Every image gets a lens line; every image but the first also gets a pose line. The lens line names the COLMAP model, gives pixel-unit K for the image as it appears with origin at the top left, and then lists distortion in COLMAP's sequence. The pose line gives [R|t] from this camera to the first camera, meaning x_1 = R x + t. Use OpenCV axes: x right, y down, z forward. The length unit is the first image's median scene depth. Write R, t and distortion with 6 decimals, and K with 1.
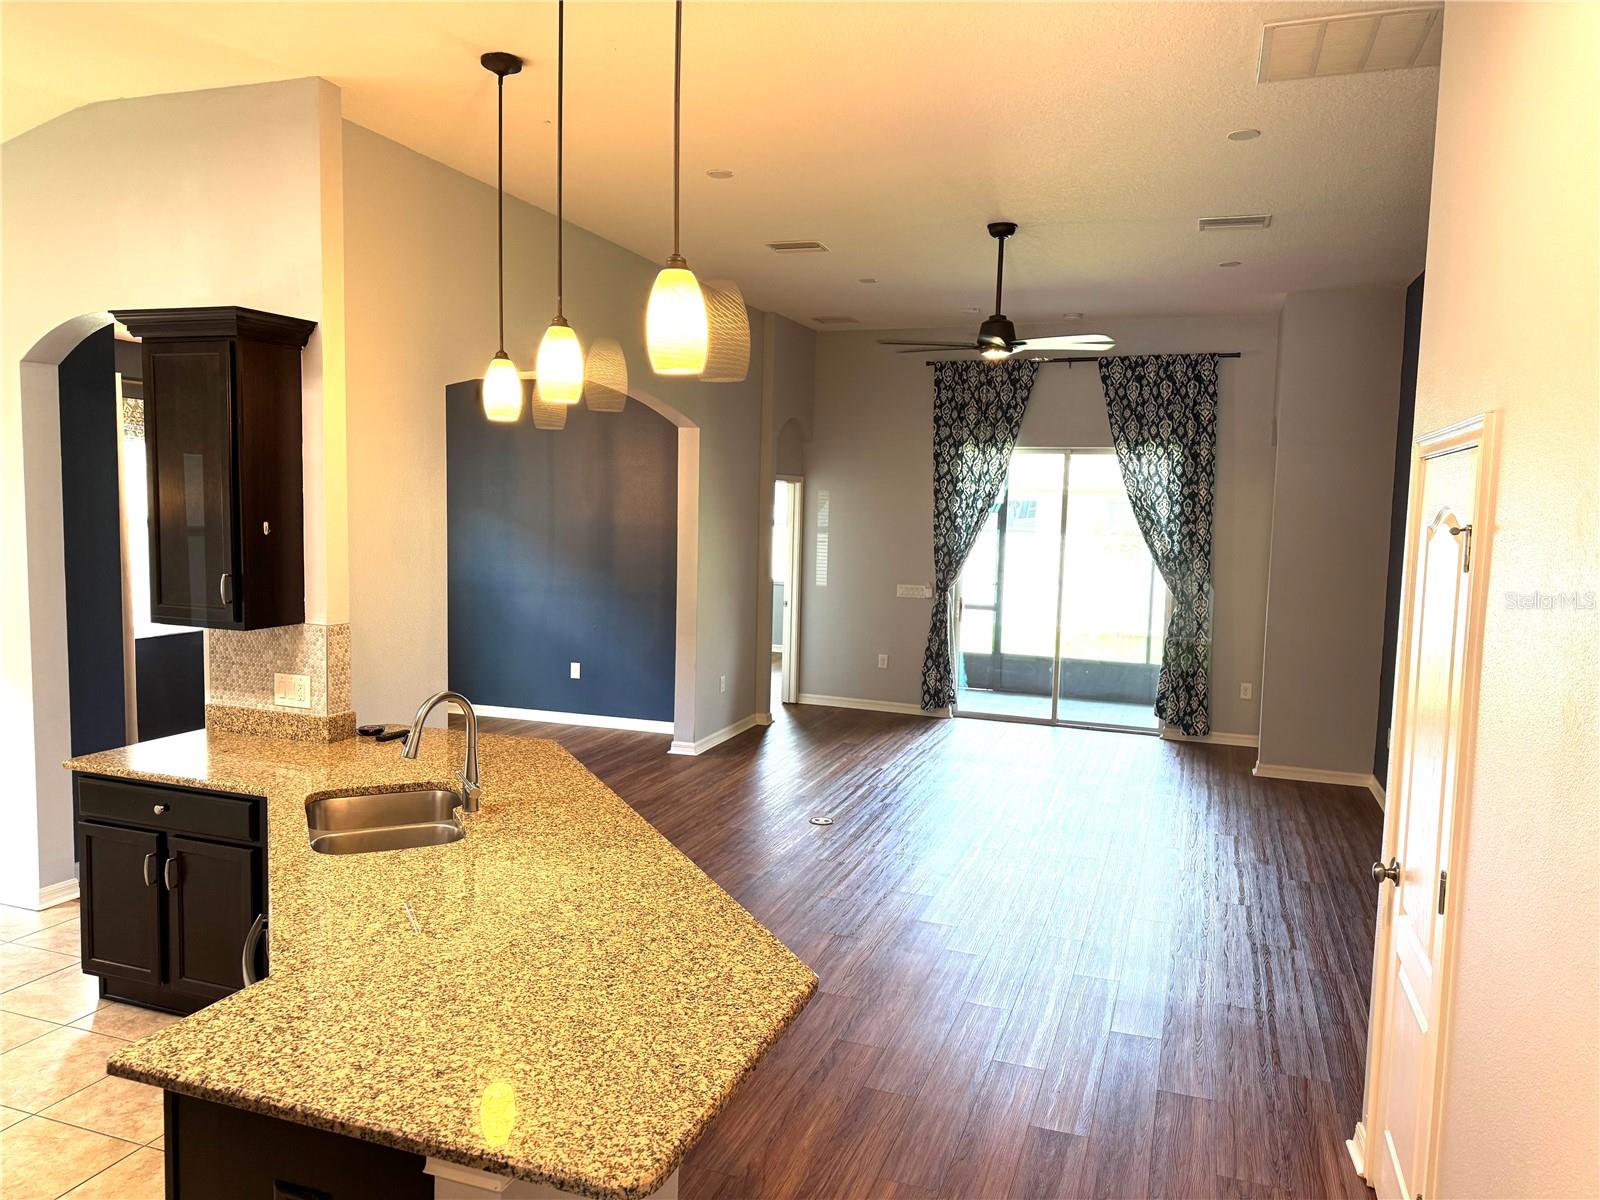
lens RADIAL K [[1118.7, 0, 799.5], [0, 1118.7, 590.9], [0, 0, 1]] dist [0.073739, -0.089703]
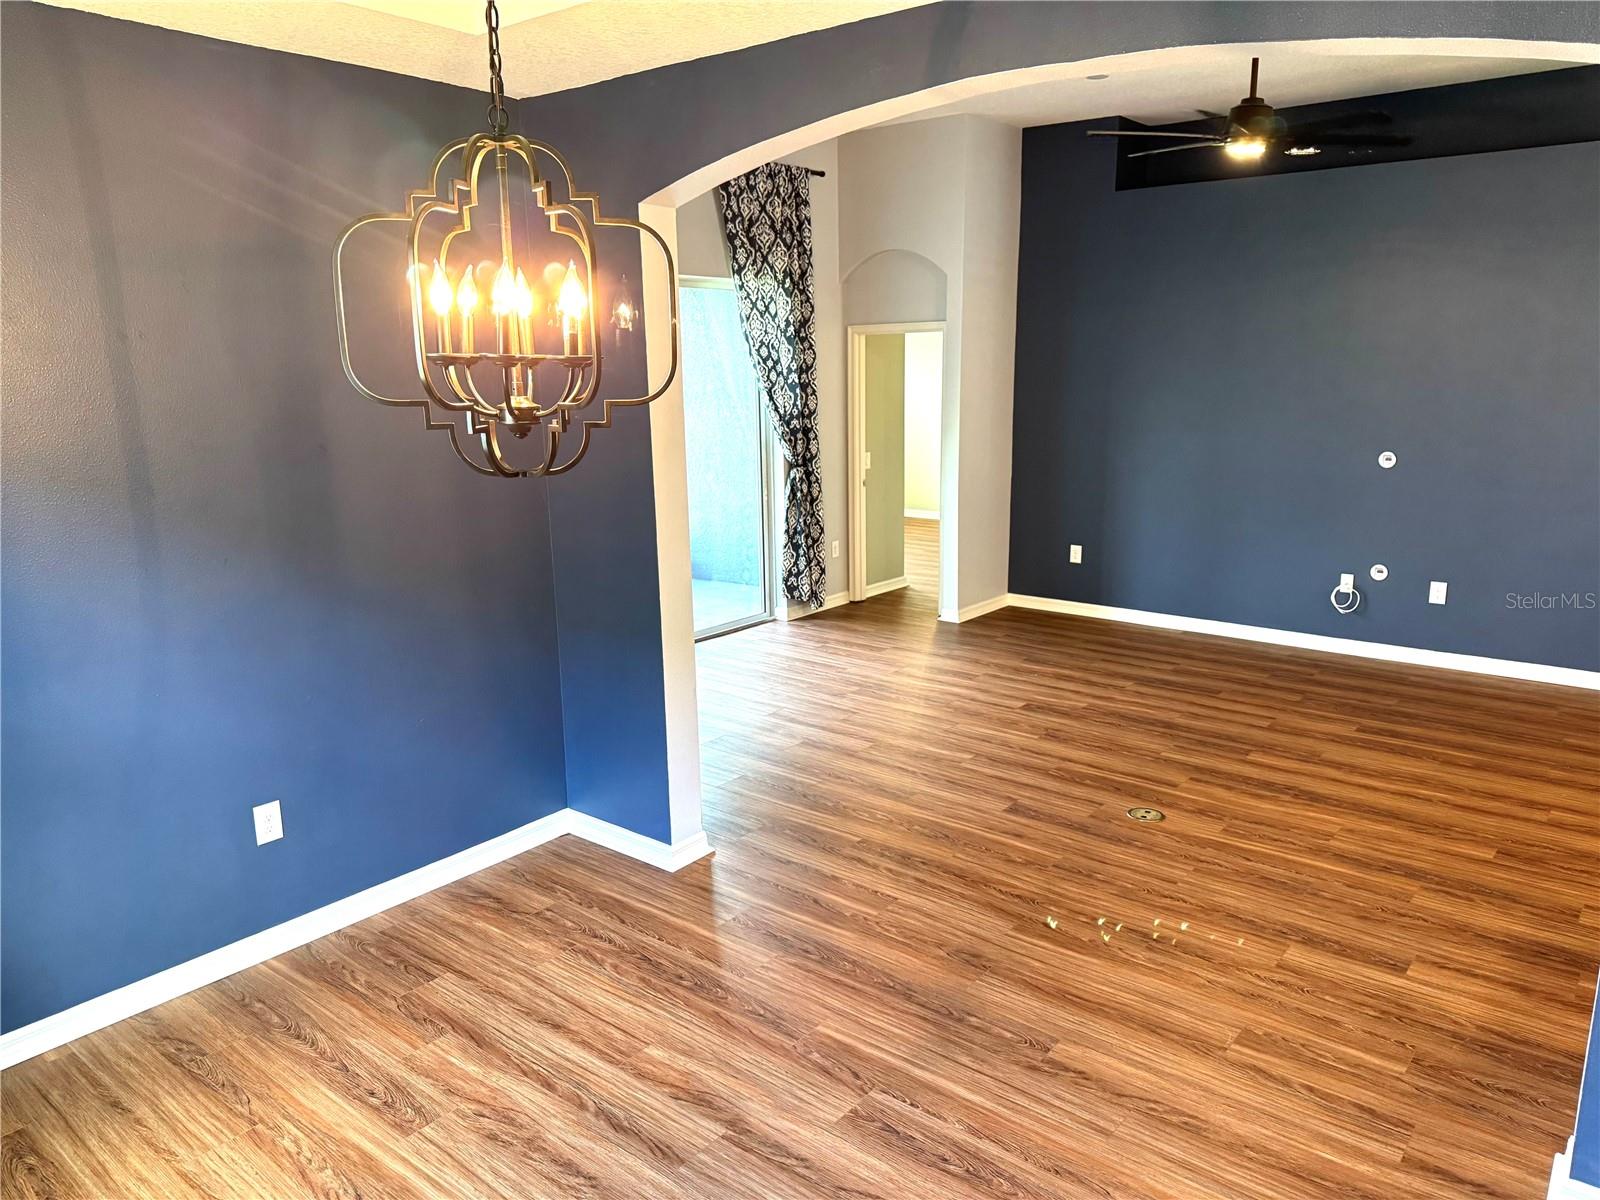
lens RADIAL K [[1118.7, 0, 810.3], [0, 1118.7, 604.6], [0, 0, 1]] dist [0.073739, -0.089703]
pose [[0.324348, -0.232877, 0.916824, -0.485943], [0.097738, 0.972285, 0.212387, -0.068486], [-0.940875, 0.020721, 0.338119, 0.697179]]
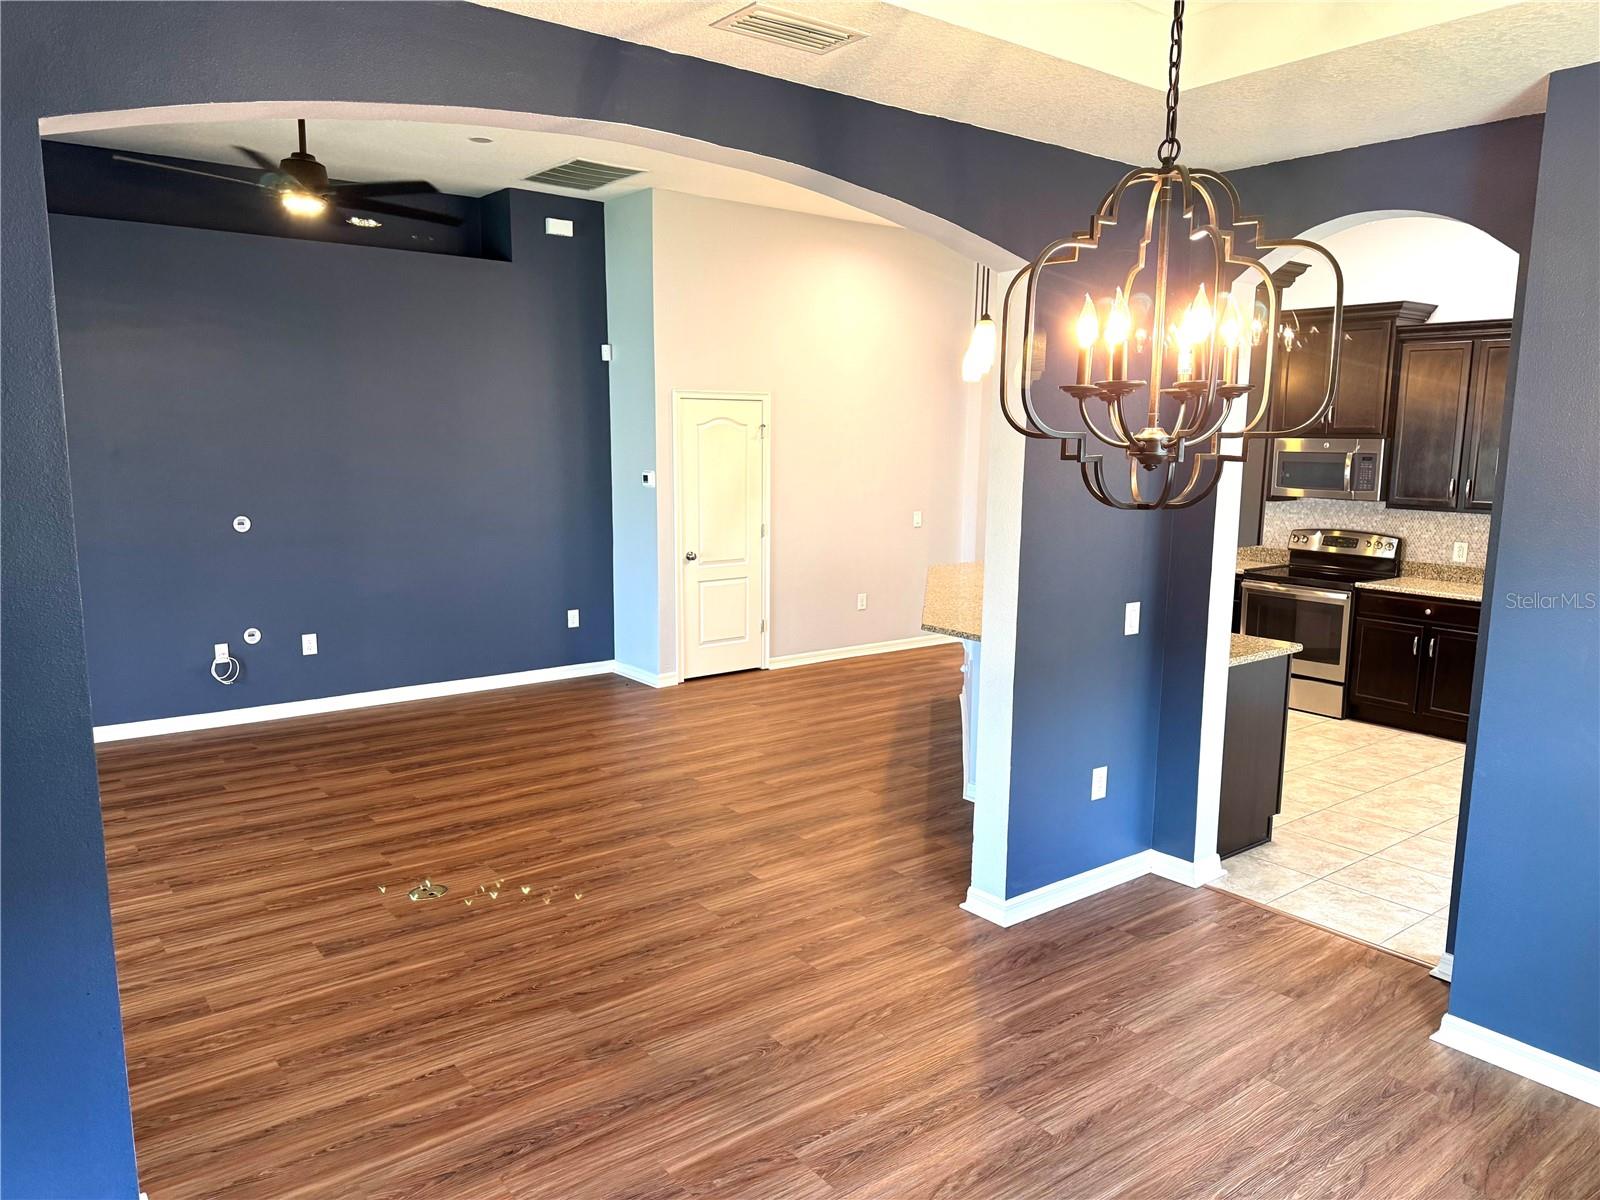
lens RADIAL K [[1118.7, 0, 801.8], [0, 1118.7, 597.4], [0, 0, 1]] dist [0.073739, -0.089703]
pose [[-0.847746, -0.111792, 0.518487, -0.361667], [0.009642, 0.974126, 0.225798, -0.083700], [-0.530314, 0.196419, -0.824734, 1.022803]]
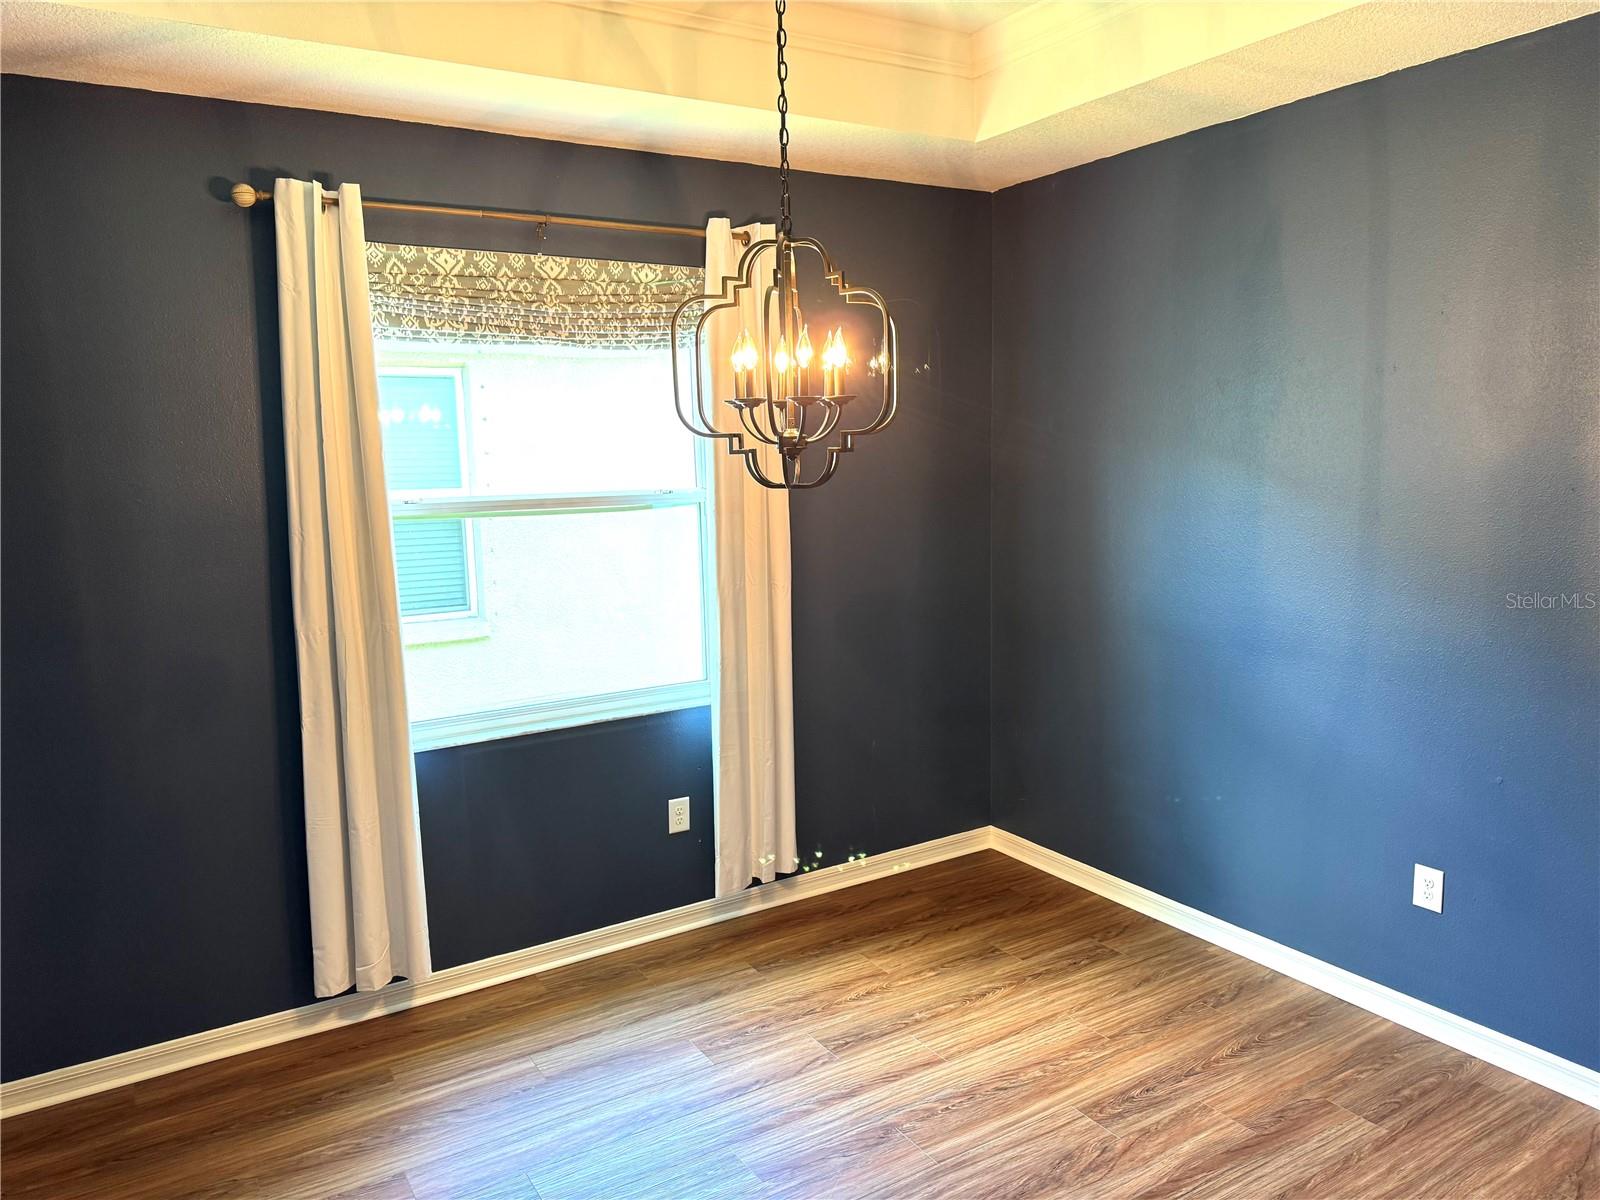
lens RADIAL K [[1118.7, 0, 807.0], [0, 1118.7, 602.0], [0, 0, 1]] dist [0.073739, -0.089703]
pose [[0.788453, 0.036251, -0.614026, -0.130678], [-0.003067, 0.998481, 0.055009, -0.039944], [0.615087, -0.041489, 0.787367, 0.600635]]
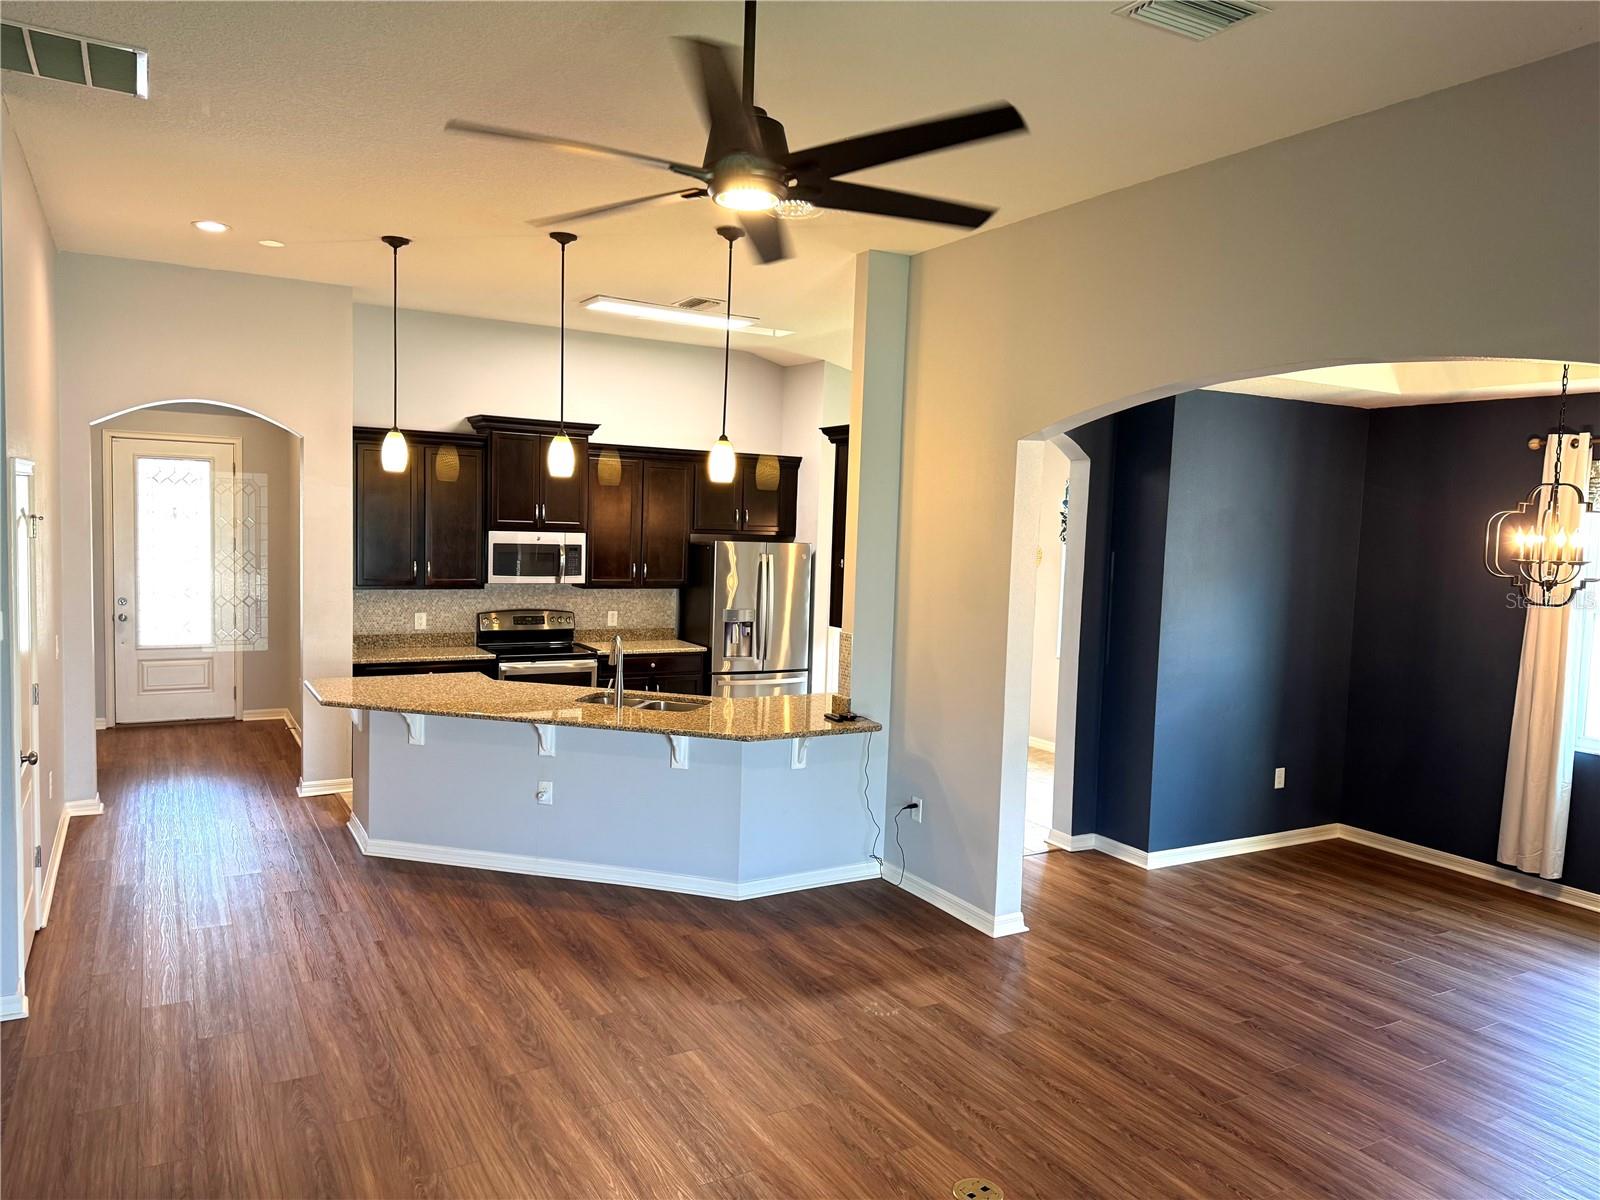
lens RADIAL K [[1118.7, 0, 812.1], [0, 1118.7, 598.5], [0, 0, 1]] dist [0.073739, -0.089703]
pose [[-0.639627, 0.008826, -0.768635, 0.335105], [-0.111958, 0.988201, 0.104515, -0.075172], [0.760489, 0.152905, -0.631092, 0.892741]]
